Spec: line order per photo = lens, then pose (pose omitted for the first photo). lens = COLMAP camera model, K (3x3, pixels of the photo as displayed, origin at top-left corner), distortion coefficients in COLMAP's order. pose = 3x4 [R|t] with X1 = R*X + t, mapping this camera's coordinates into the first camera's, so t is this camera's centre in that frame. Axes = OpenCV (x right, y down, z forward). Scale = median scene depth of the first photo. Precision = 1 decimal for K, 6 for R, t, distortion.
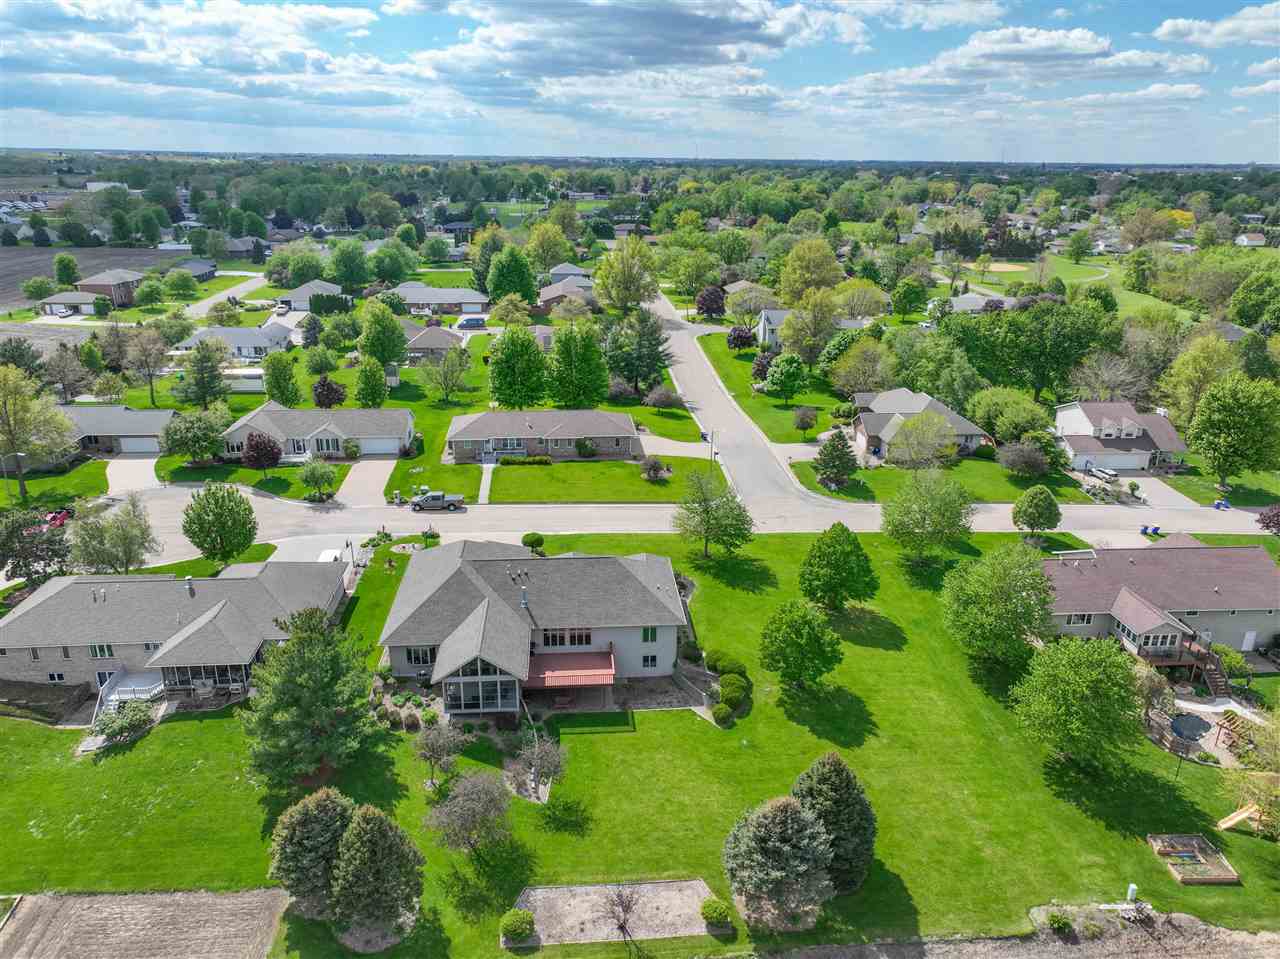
lens RADIAL K [[908.2, 0, 645.6], [0, 908.2, 475.8], [0, 0, 1]] dist [0.000591, 0.015281]
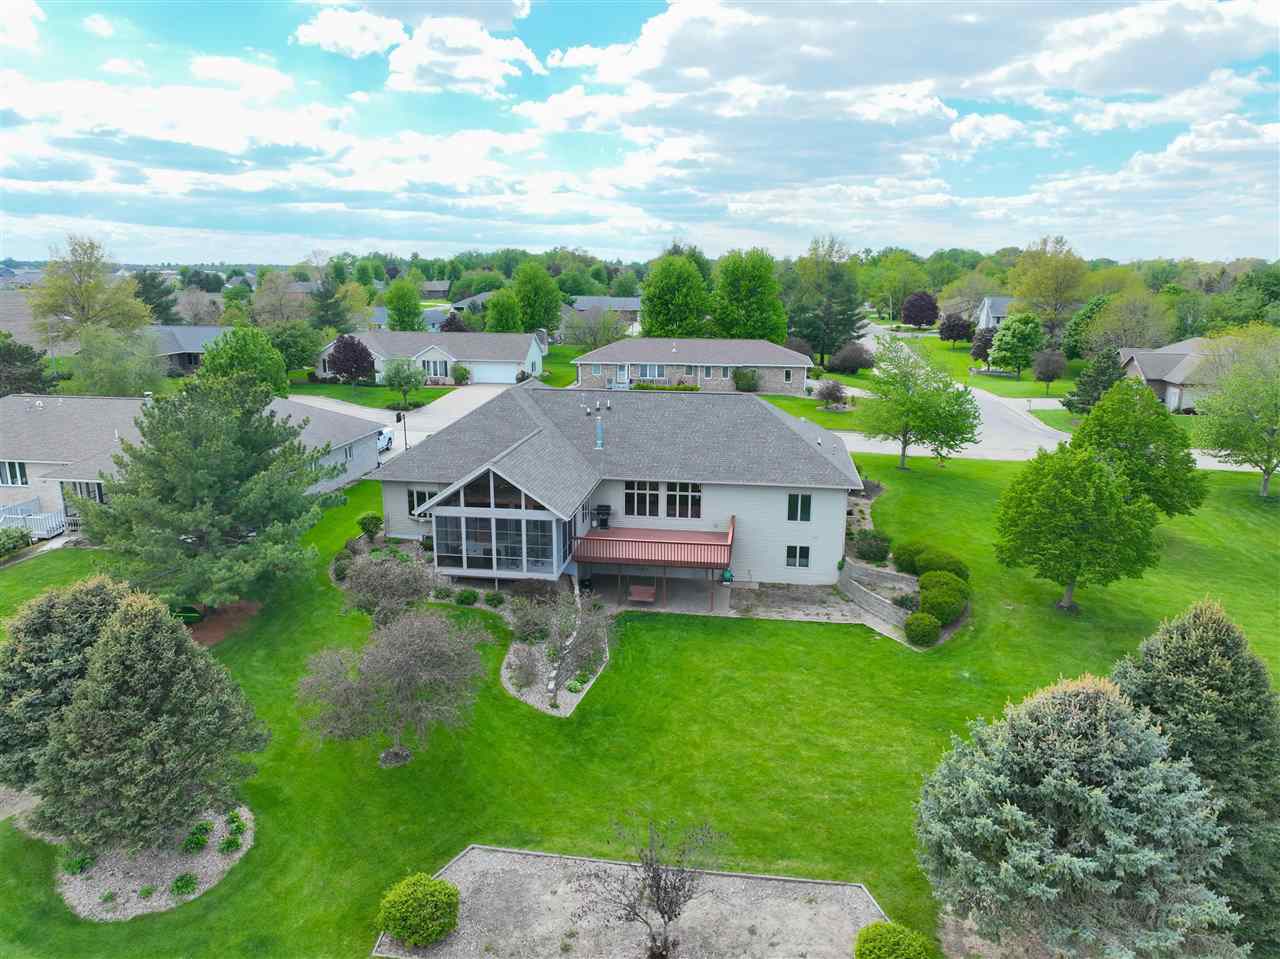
lens RADIAL K [[908.2, 0, 641.7], [0, 908.2, 472.7], [0, 0, 1]] dist [0.000591, 0.015281]
pose [[0.974660, 0.042883, -0.219542, 0.021062], [-0.068827, 0.991330, -0.111923, 0.141822], [0.212839, 0.124198, 0.969162, 0.248650]]
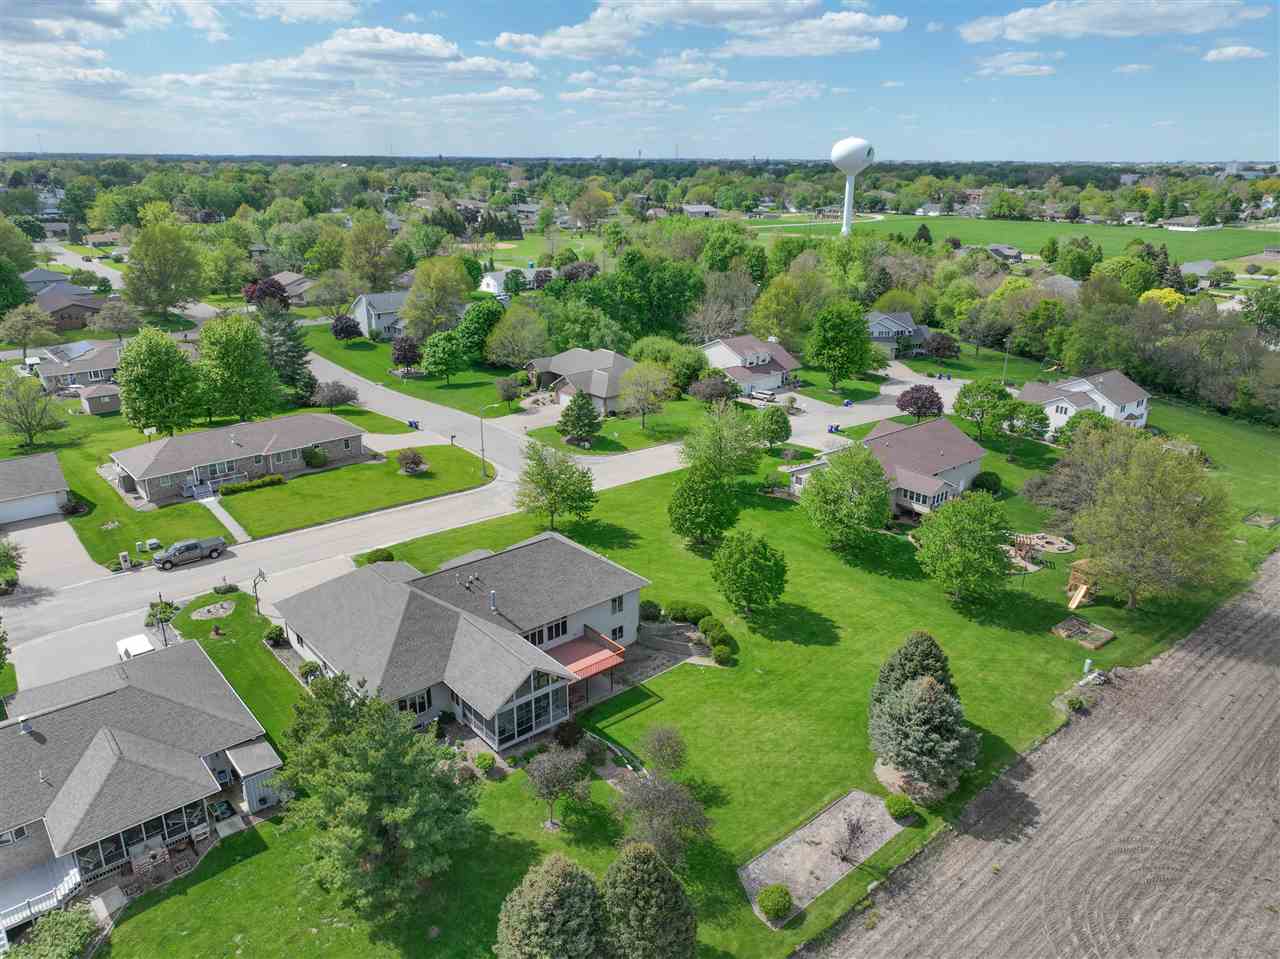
lens RADIAL K [[908.2, 0, 651.8], [0, 908.2, 448.9], [0, 0, 1]] dist [0.000591, 0.015281]
pose [[0.807409, -0.186507, 0.559737, -0.292470], [0.198404, 0.979299, 0.040114, -0.009565], [-0.555632, 0.078665, 0.827699, 0.114496]]
